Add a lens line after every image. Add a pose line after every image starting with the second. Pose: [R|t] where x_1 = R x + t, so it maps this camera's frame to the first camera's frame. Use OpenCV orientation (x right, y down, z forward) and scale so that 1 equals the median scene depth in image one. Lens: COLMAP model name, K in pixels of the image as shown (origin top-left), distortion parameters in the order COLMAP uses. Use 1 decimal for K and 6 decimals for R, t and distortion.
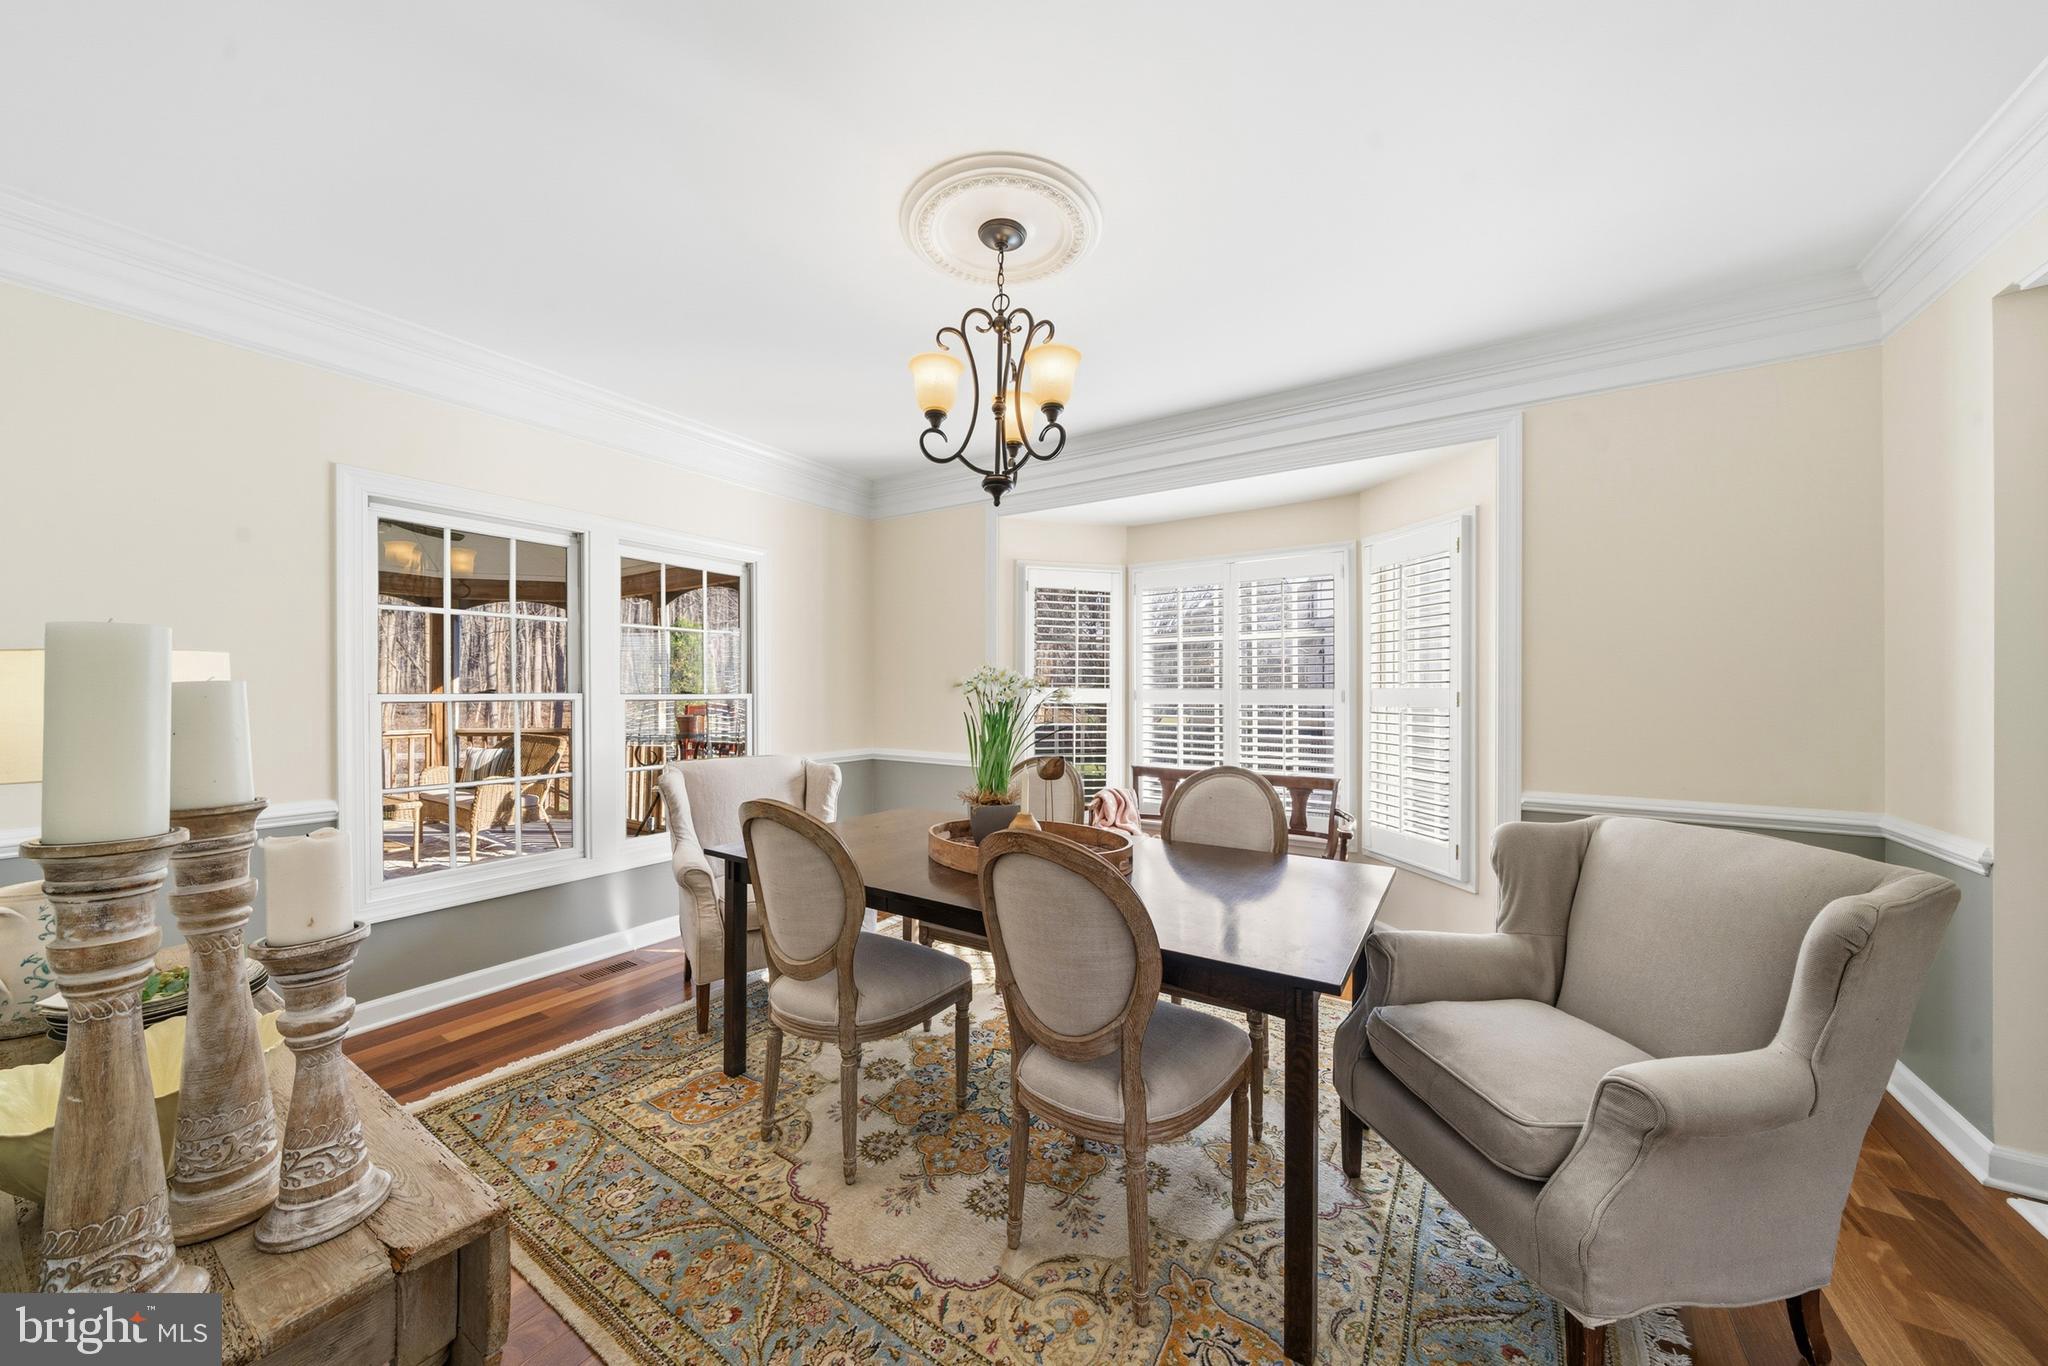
lens RADIAL K [[698.2, 0, 1022.1], [0, 698.2, 688.5], [0, 0, 1]] dist [-0.010440, 0.001633]
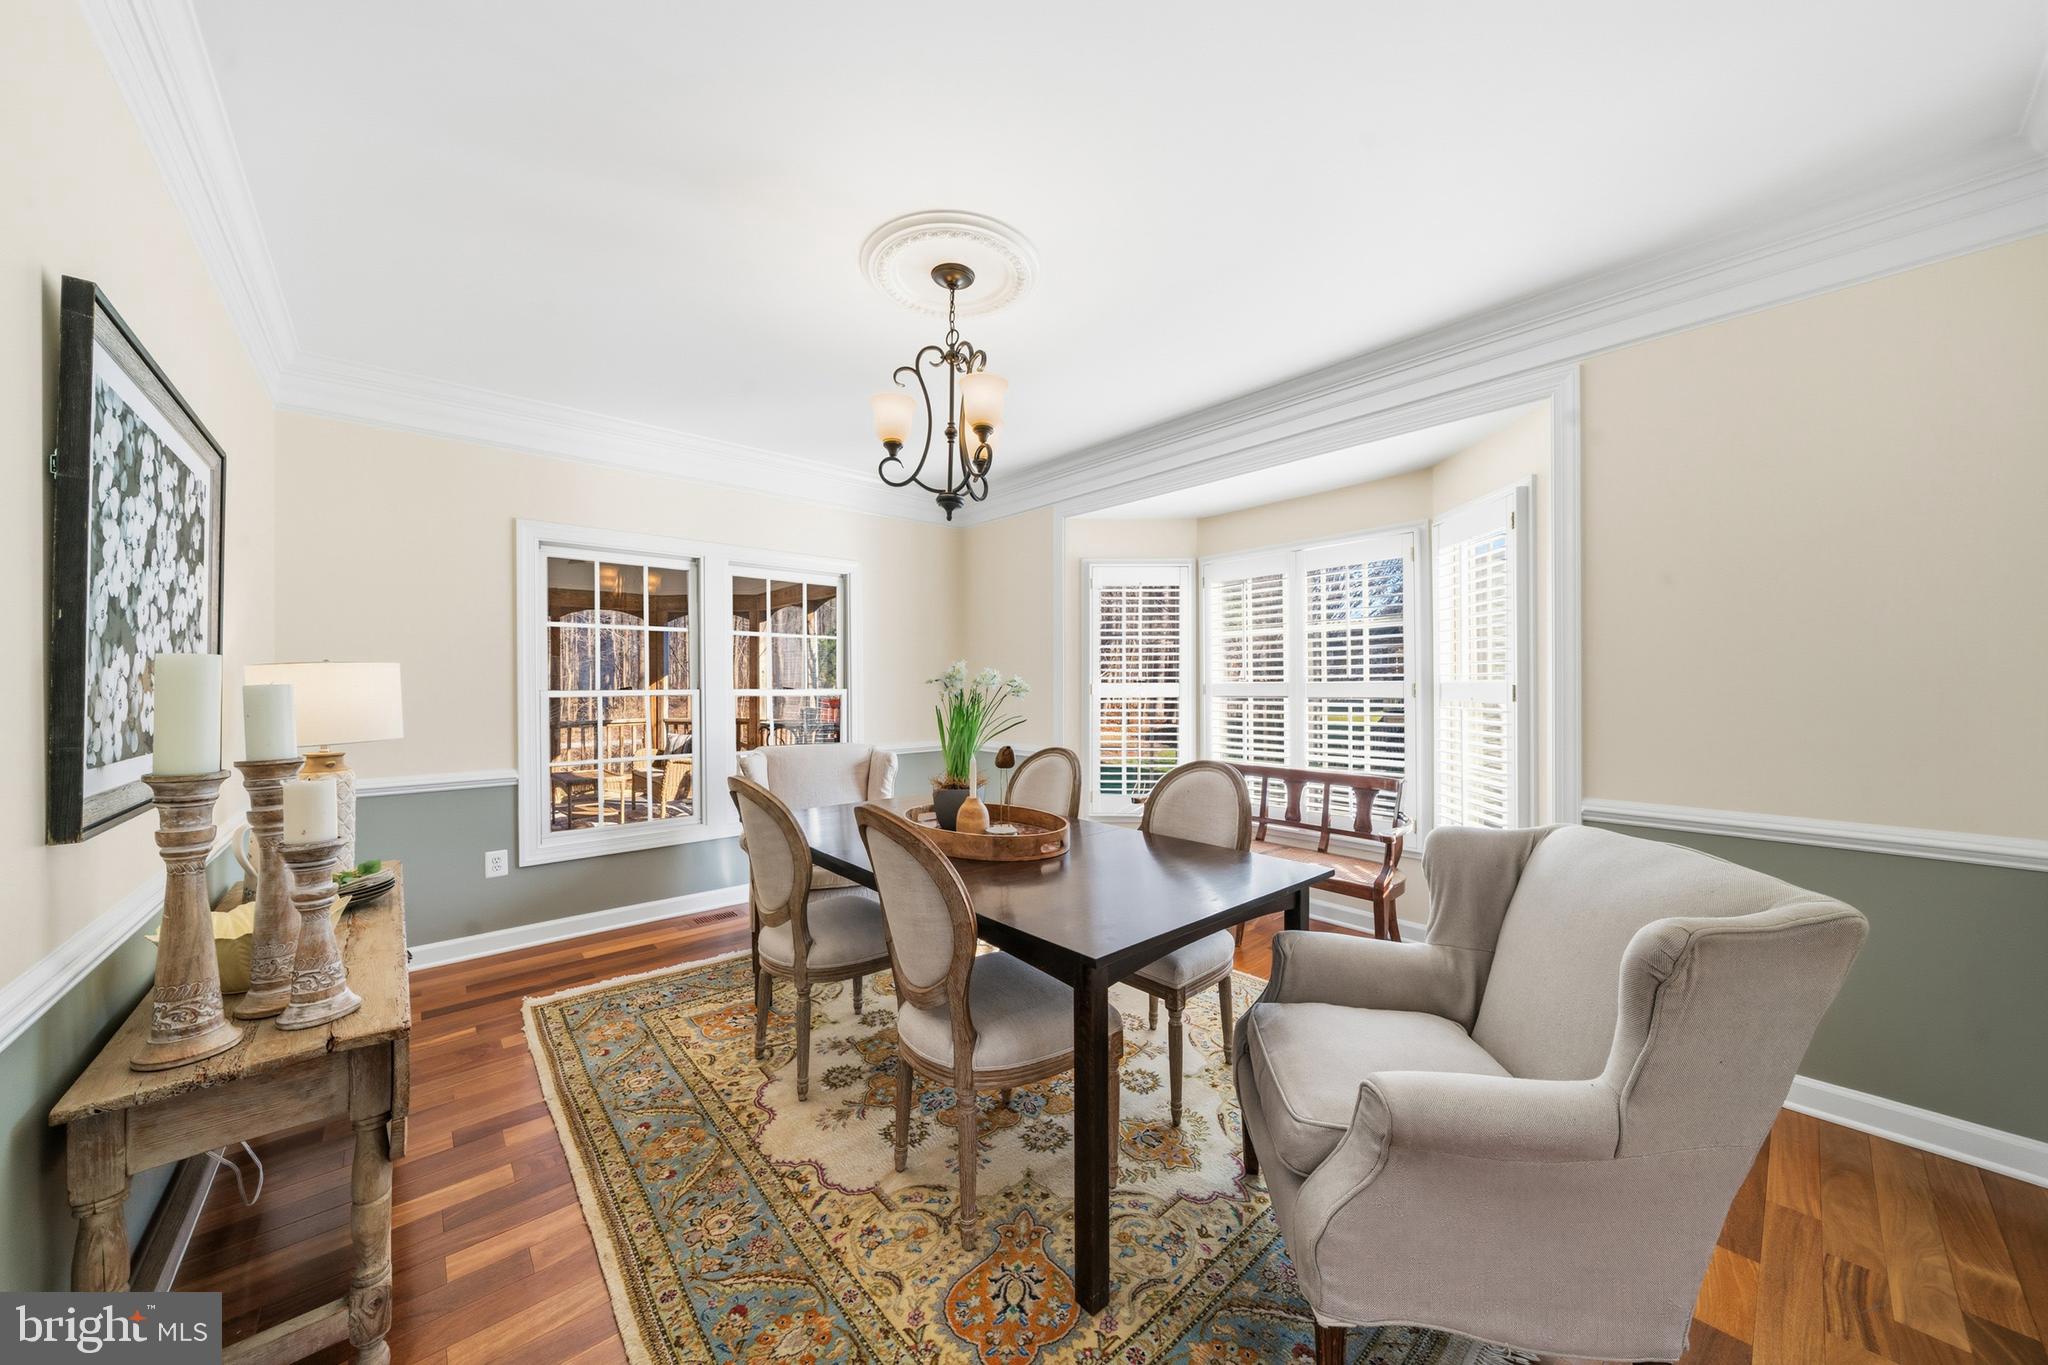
lens RADIAL K [[695.3, 0, 1012.6], [0, 695.3, 681.9], [0, 0, 1]] dist [-0.008744, 0.001316]
pose [[0.963414, -0.005983, -0.267951, 0.374897], [0.005699, 0.999982, -0.001838, -0.001390], [0.267957, 0.000244, 0.963431, -0.044194]]
